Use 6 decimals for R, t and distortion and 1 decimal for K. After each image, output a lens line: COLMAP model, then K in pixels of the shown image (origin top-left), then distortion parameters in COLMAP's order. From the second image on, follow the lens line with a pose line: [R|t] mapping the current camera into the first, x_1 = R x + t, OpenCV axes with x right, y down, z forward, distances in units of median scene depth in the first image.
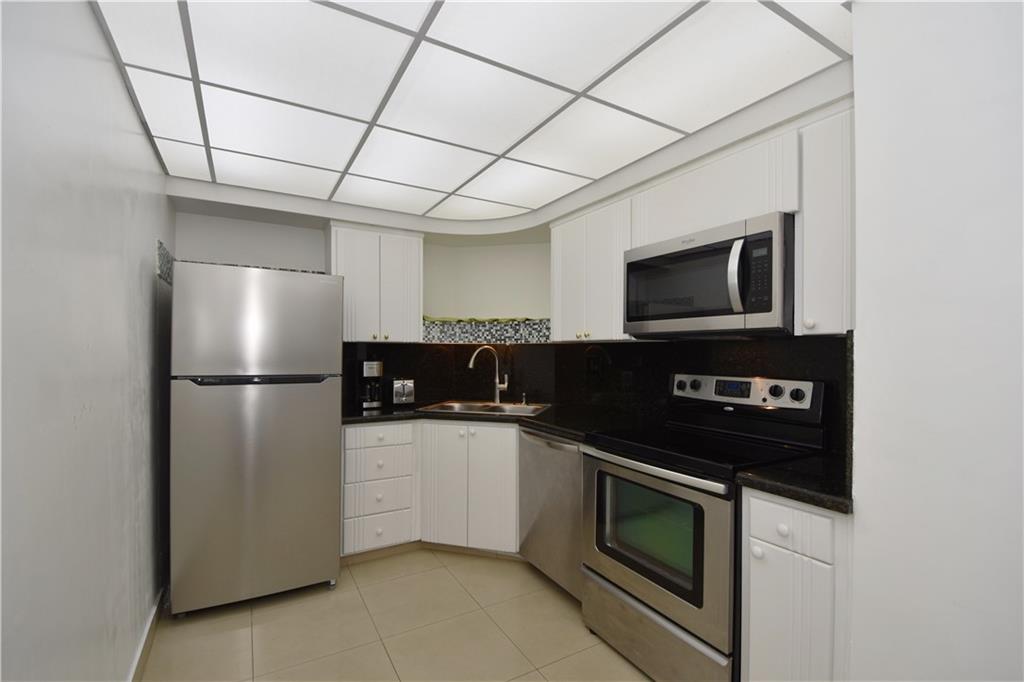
lens RADIAL K [[459.7, 0, 519.6], [0, 459.7, 347.2], [0, 0, 1]] dist [-0.001225, -0.000429]
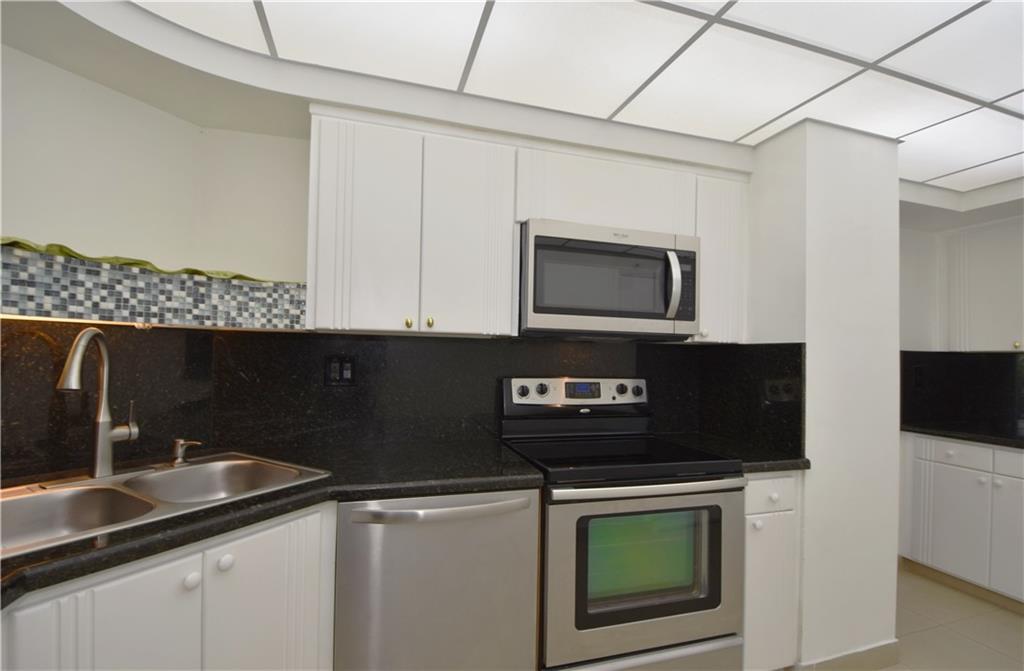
lens RADIAL K [[466.3, 0, 512.0], [0, 466.3, 339.8], [0, 0, 1]] dist [-0.005120, -0.001020]
pose [[0.234625, 0.026801, 0.971717, -0.386223], [-0.031226, 0.999312, -0.020022, 0.004346], [-0.971584, -0.025645, 0.235300, 0.636242]]
